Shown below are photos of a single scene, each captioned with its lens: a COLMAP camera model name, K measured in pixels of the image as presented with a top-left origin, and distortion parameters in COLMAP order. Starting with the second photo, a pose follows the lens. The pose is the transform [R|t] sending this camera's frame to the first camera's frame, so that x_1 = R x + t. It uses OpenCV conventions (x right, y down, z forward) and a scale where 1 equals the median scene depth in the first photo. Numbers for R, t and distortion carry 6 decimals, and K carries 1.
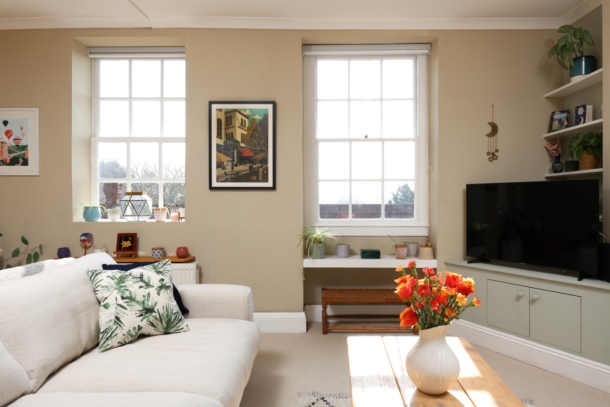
lens RADIAL K [[449.5, 0, 306.5], [0, 449.5, 200.9], [0, 0, 1]] dist [0.002280, 0.000763]
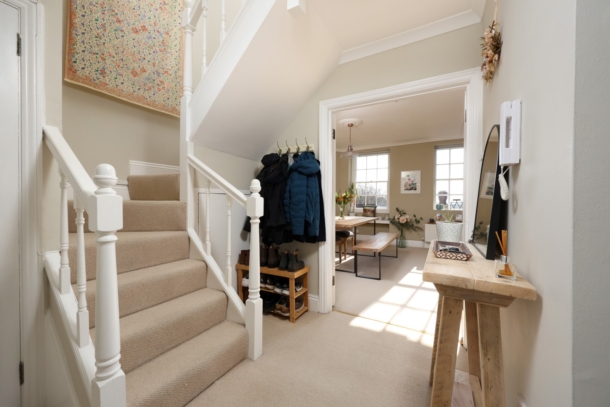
lens RADIAL K [[246.6, 0, 304.3], [0, 246.6, 205.5], [0, 0, 1]] dist [0.001919, 0.000096]
pose [[0.888661, 0.012095, -0.458405, -0.535264], [-0.011493, 0.999926, 0.004102, 0.022403], [0.458421, 0.001623, 0.888734, -0.753686]]
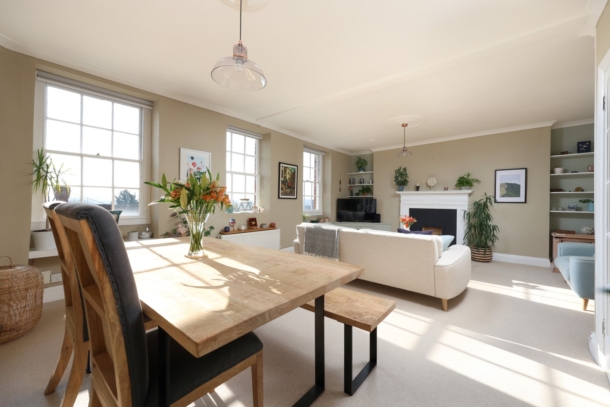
lens RADIAL K [[247.6, 0, 316.8], [0, 247.6, 201.7], [0, 0, 1]] dist [-0.000098, -0.000058]
pose [[0.597370, 0.008229, 0.801924, -1.161158], [-0.008281, 0.999957, -0.004092, -0.004220], [-0.801923, -0.004196, 0.597412, 0.036283]]
